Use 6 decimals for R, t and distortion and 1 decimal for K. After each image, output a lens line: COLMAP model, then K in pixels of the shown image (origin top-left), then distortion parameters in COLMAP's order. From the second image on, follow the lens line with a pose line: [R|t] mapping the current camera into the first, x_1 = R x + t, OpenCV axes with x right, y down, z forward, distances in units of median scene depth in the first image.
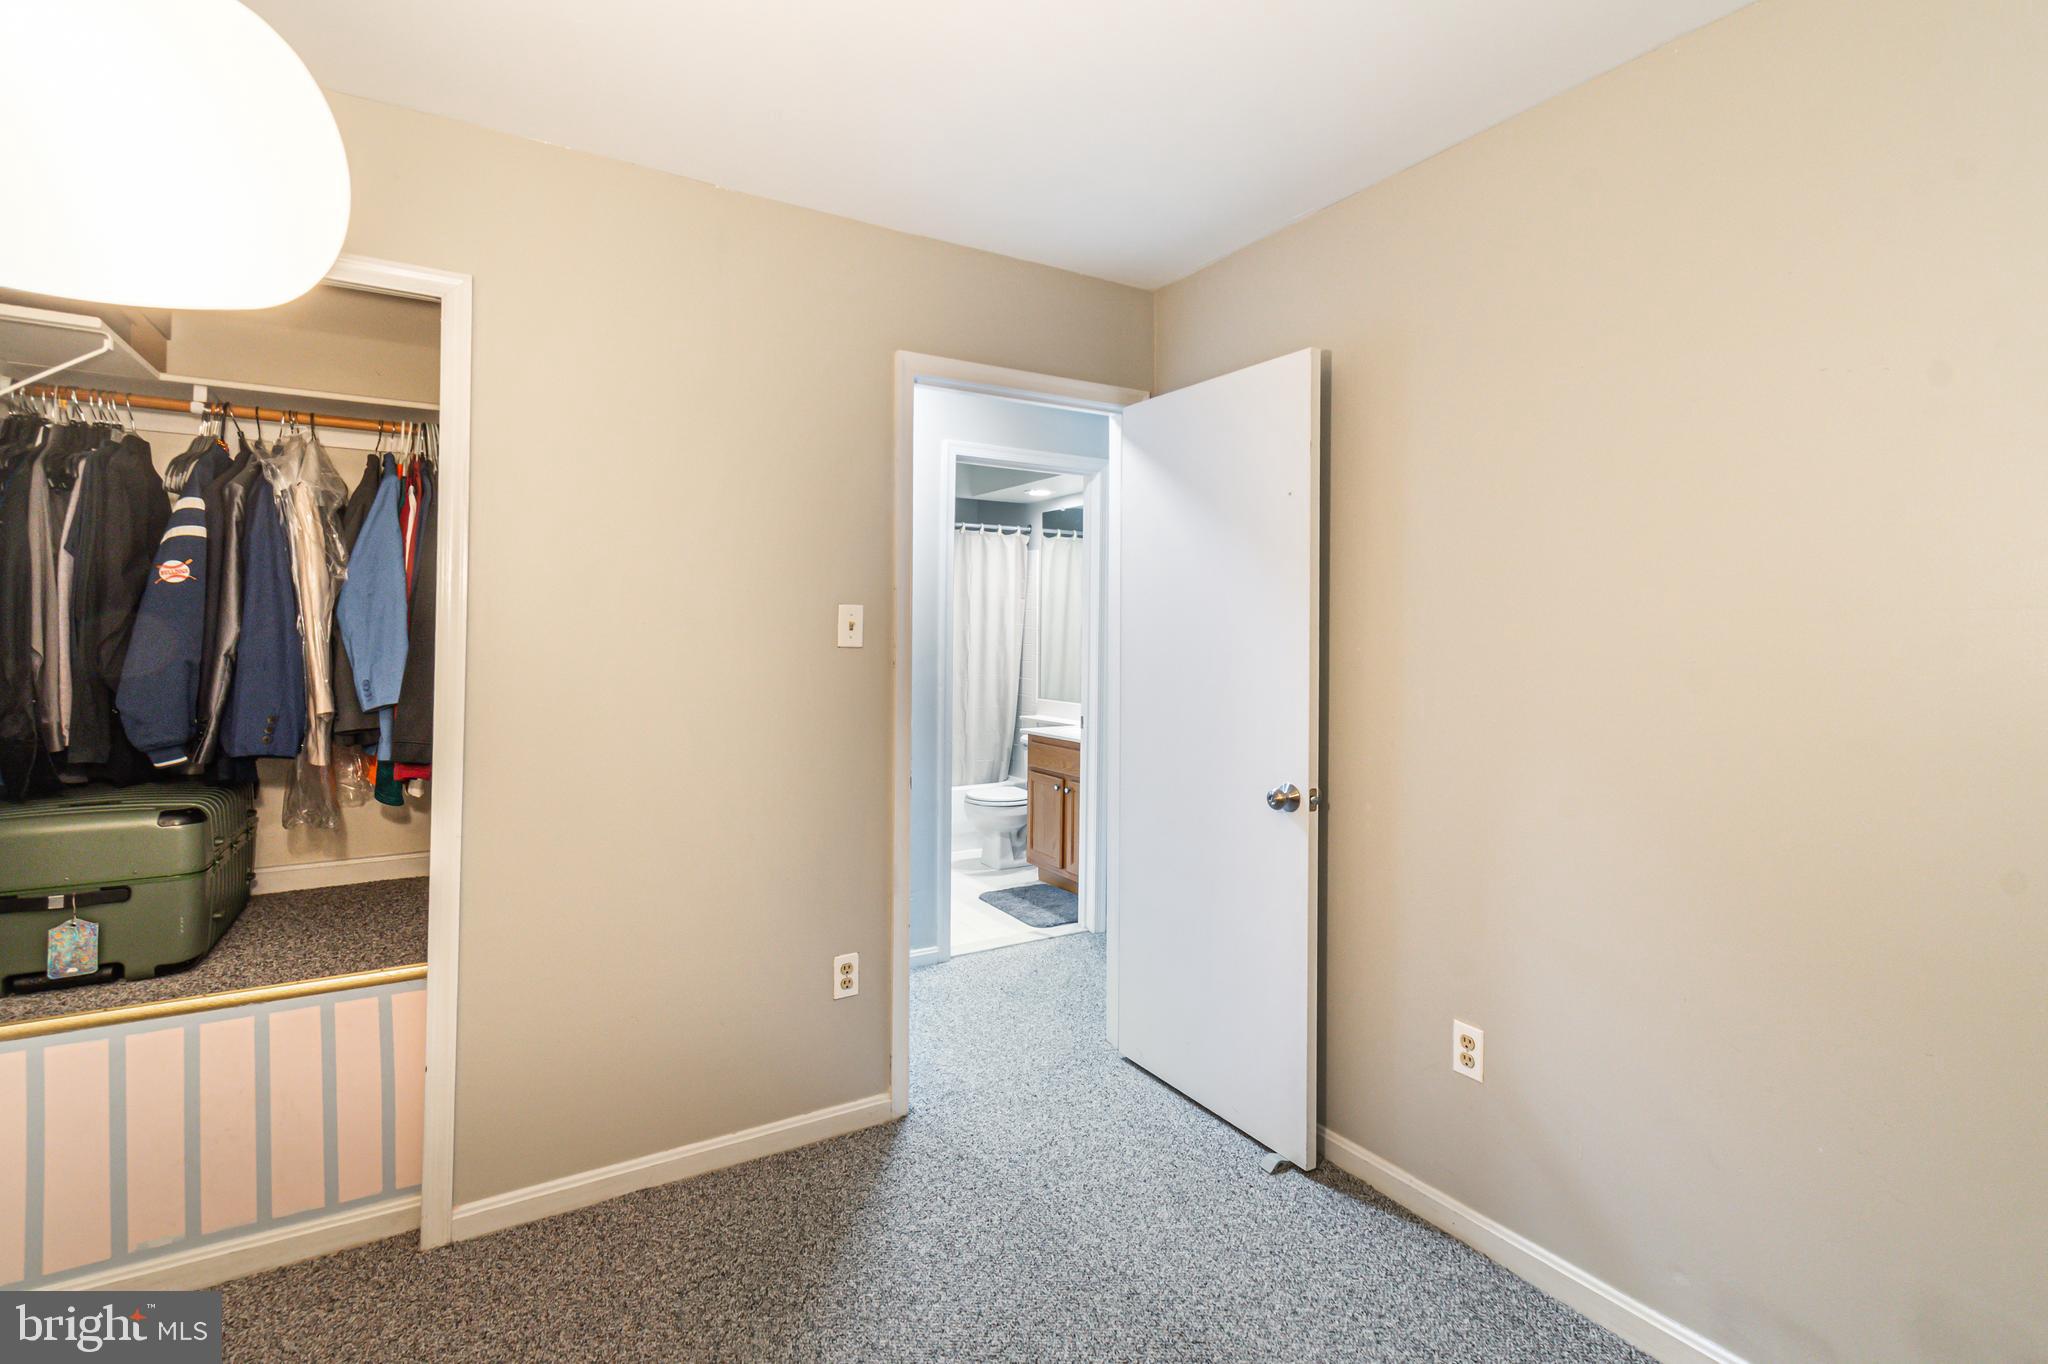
lens RADIAL K [[953.5, 0, 1005.3], [0, 953.5, 628.5], [0, 0, 1]] dist [0.003522, -0.003328]
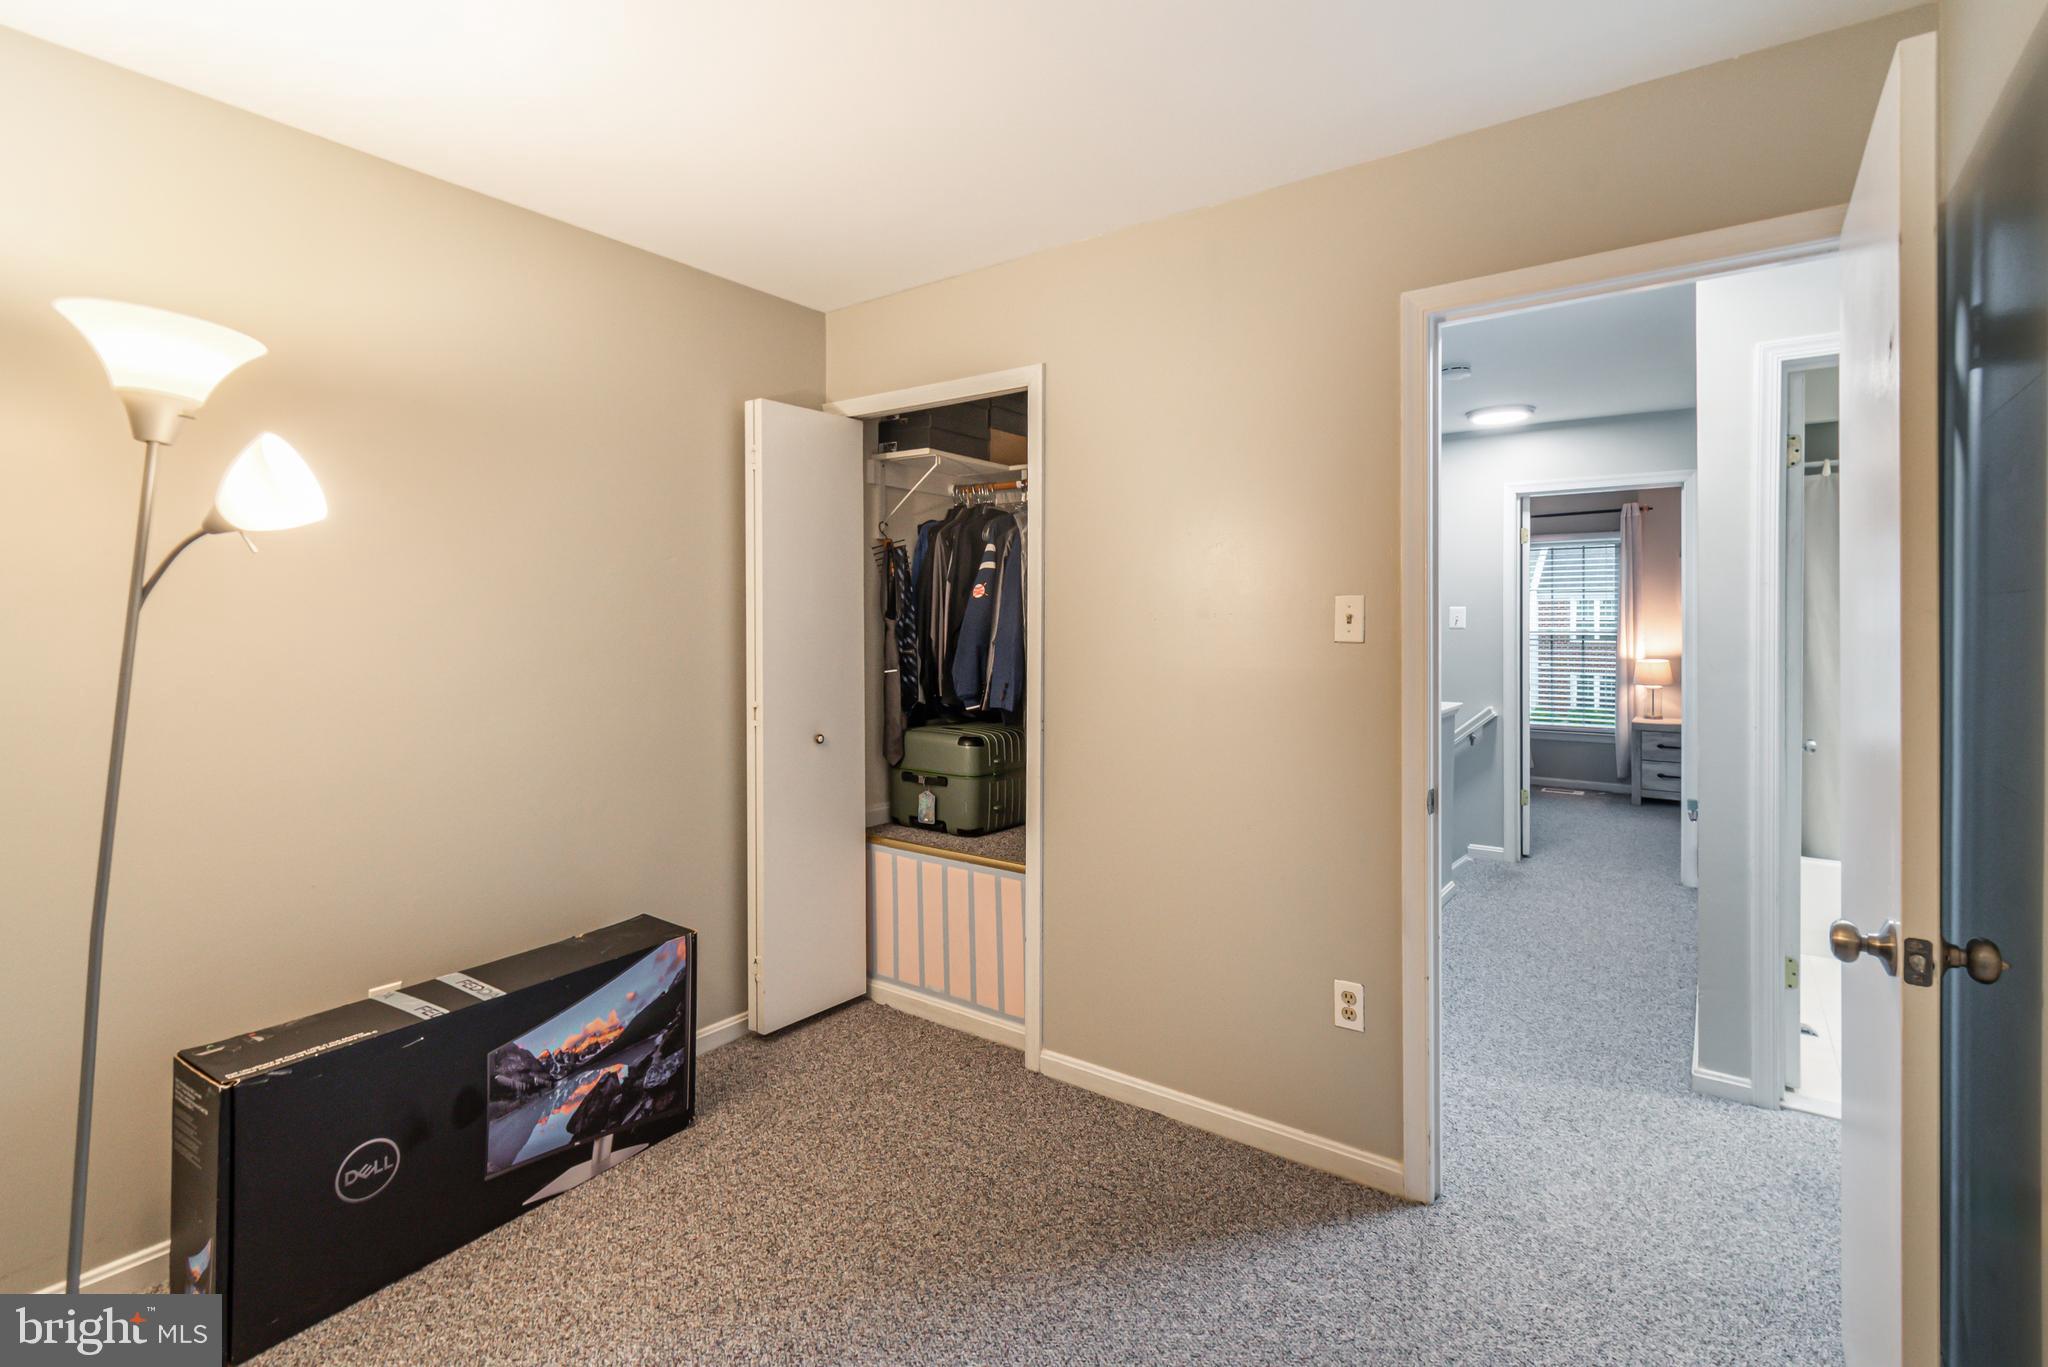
lens RADIAL K [[953.5, 0, 997.1], [0, 953.5, 633.1], [0, 0, 1]] dist [0.003522, -0.003328]
pose [[0.383377, 0.000939, -0.923592, 0.635497], [0.002257, 0.999996, 0.001953, 0.009410], [0.923589, -0.002833, 0.383373, 0.404952]]
